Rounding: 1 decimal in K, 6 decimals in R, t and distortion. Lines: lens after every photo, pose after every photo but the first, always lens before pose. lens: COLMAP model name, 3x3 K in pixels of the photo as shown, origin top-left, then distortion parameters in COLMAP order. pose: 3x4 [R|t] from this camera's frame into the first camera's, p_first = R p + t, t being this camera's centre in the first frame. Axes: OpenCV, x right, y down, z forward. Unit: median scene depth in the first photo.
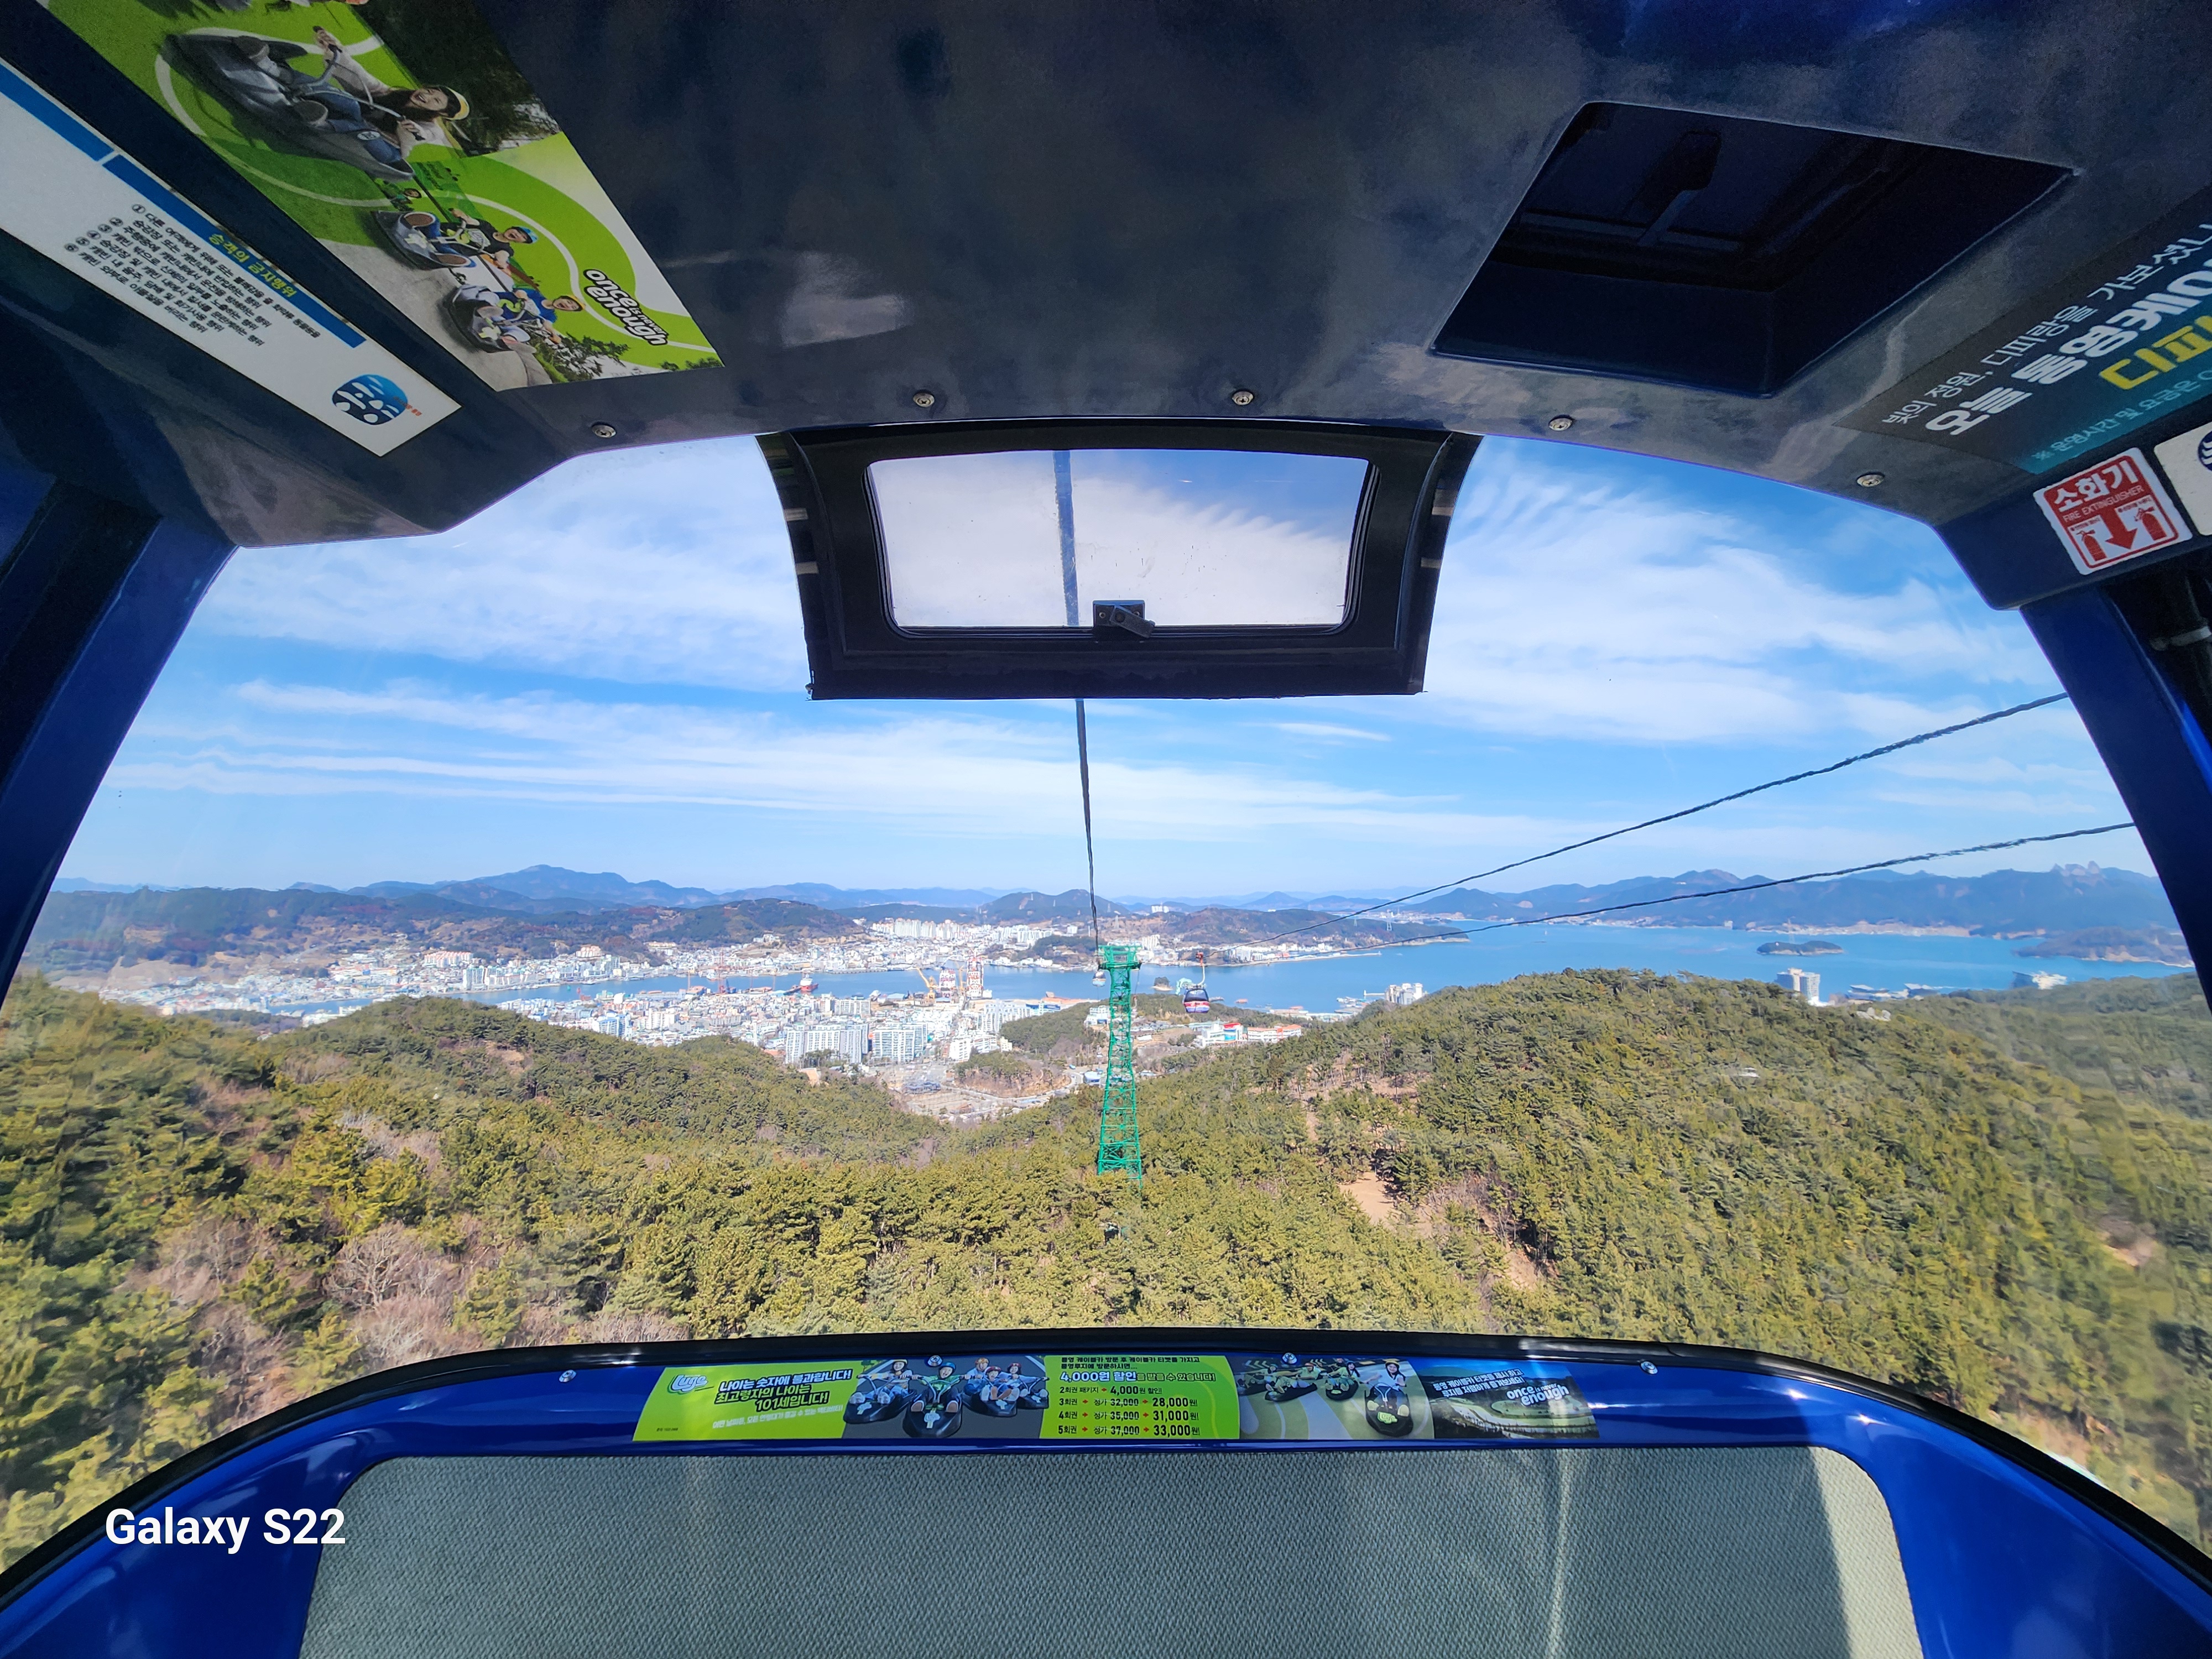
lens RADIAL K [[909.3, 0, 1119.6], [0, 909.3, 829.5], [0, 0, 1]] dist [0.012104, 0.000203]
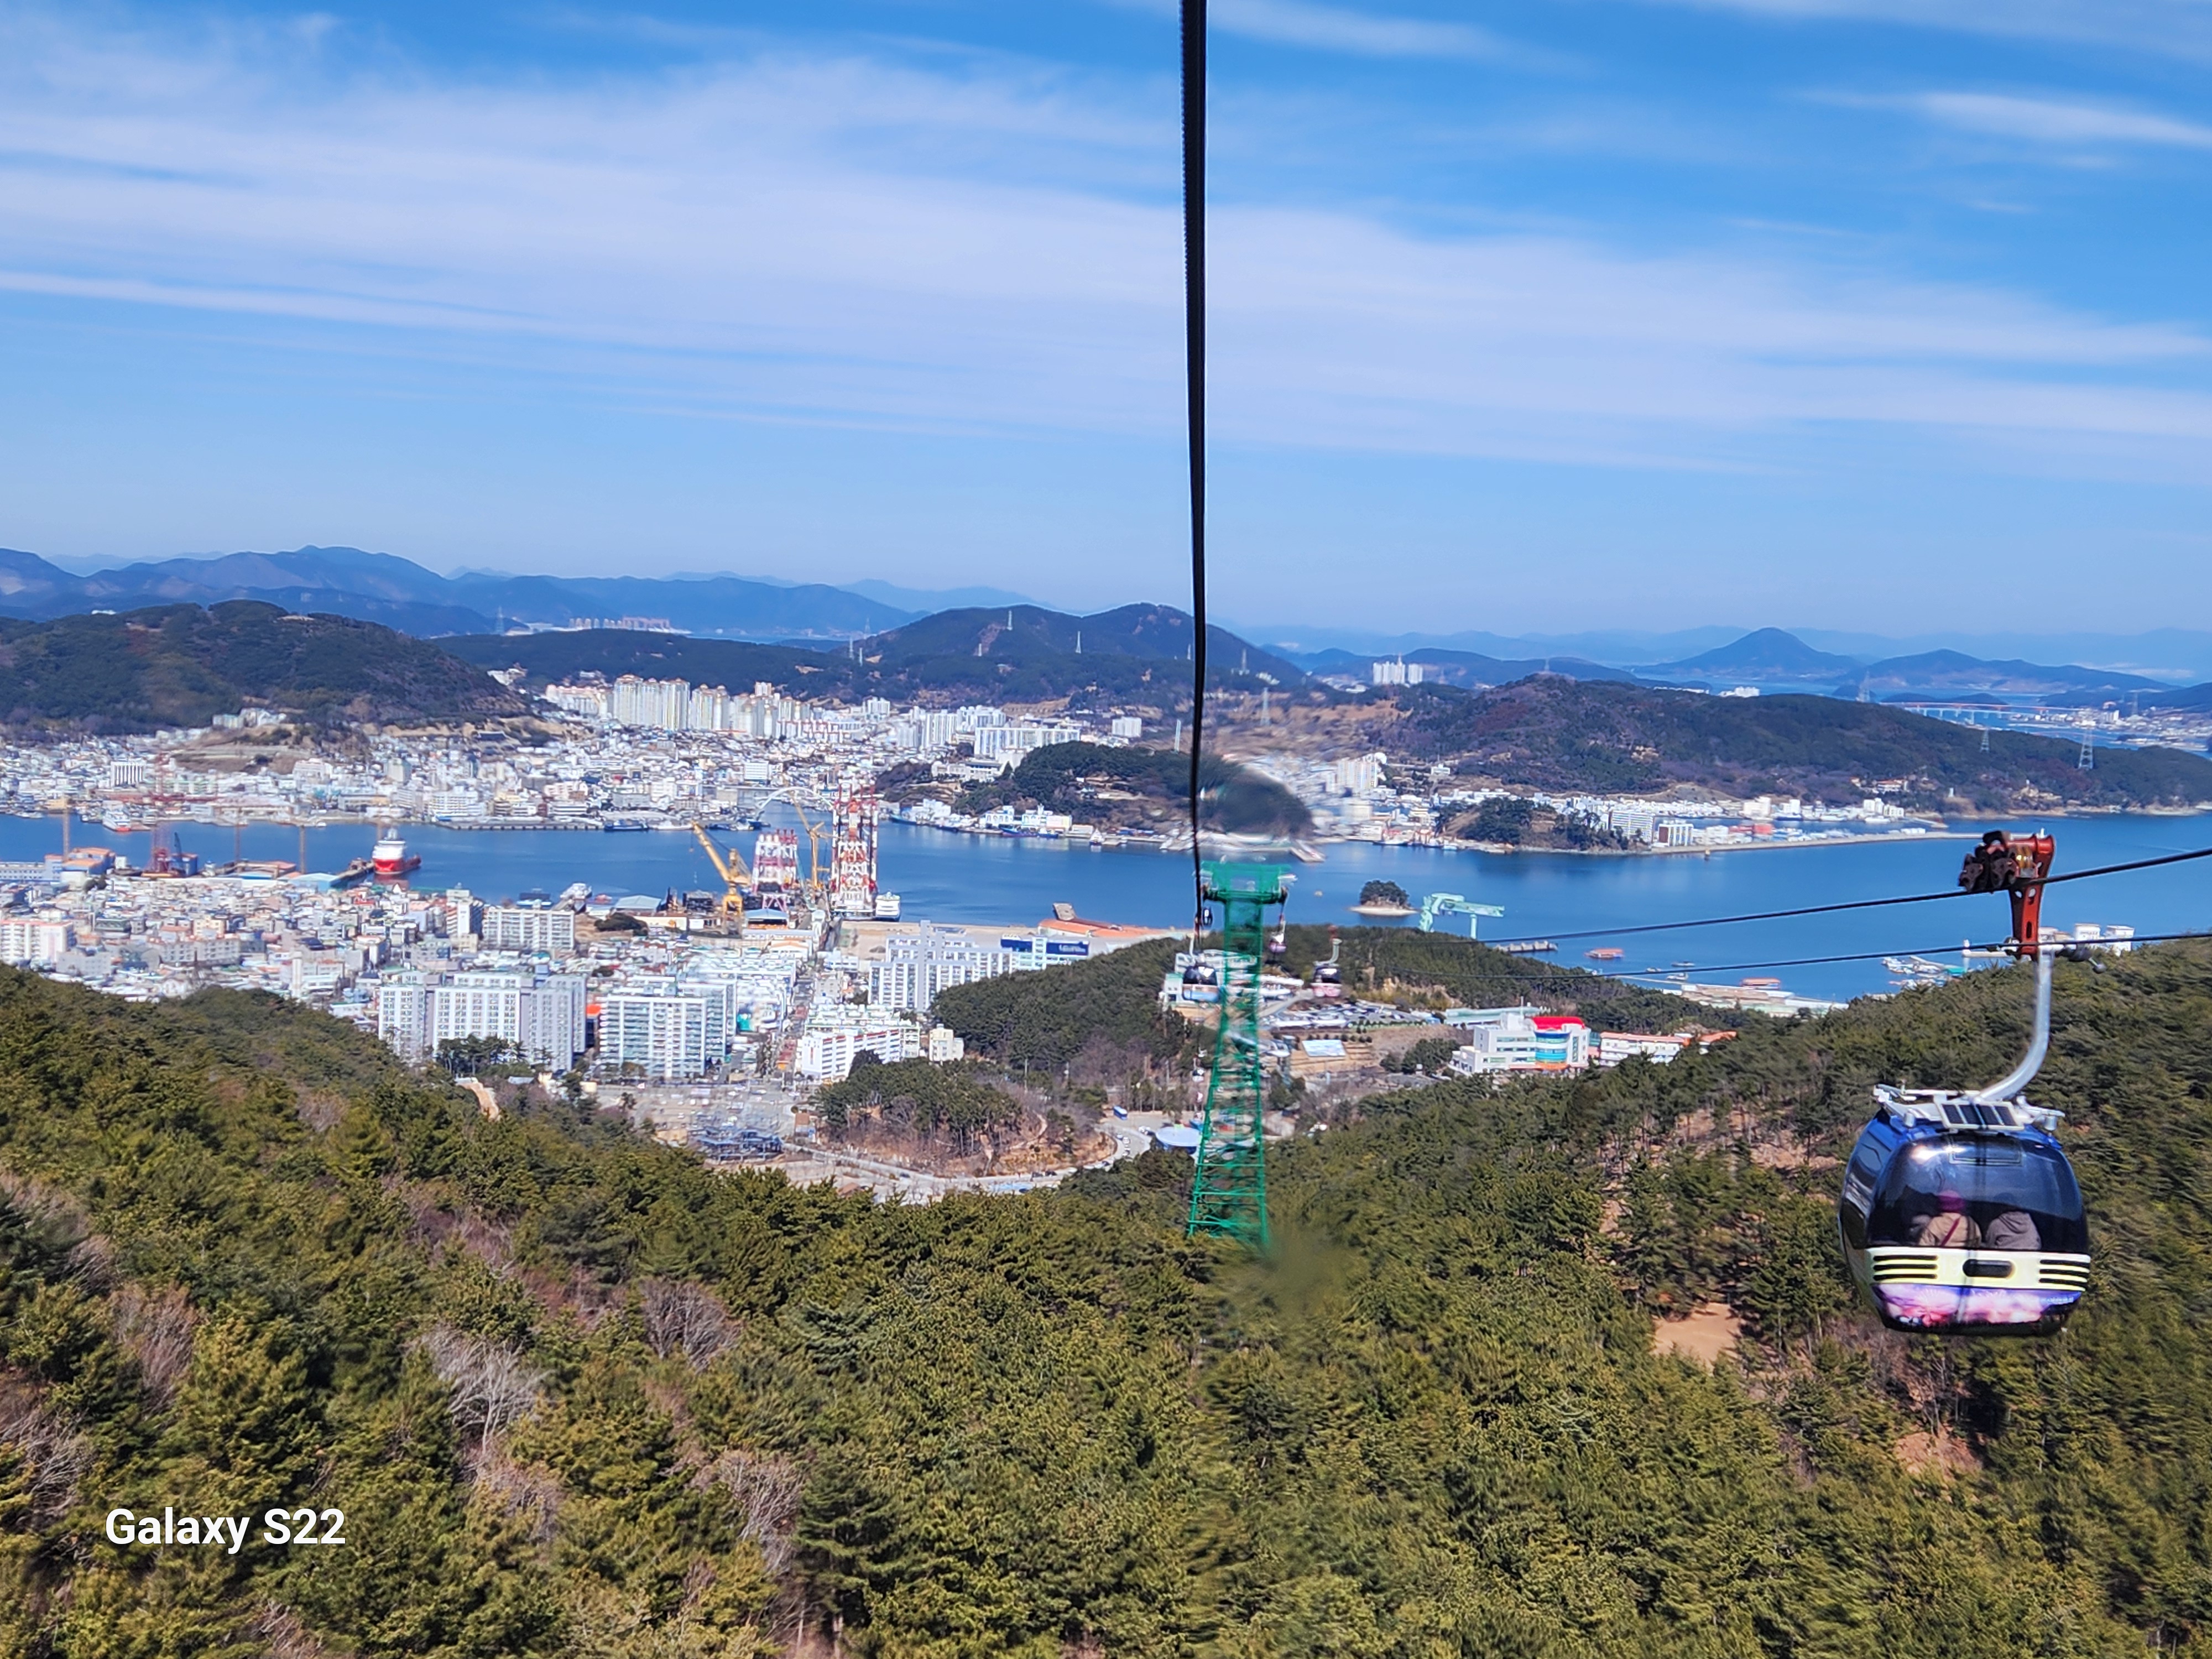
lens RADIAL K [[1472.0, 0, 1109.2], [0, 1472.0, 818.7], [0, 0, 1]] dist [0.003985, -0.000534]
pose [[0.995836, 0.035670, -0.083899, -0.013014], [-0.027442, 0.994881, 0.097253, 0.089034], [0.086939, -0.094546, 0.991717, 0.442738]]
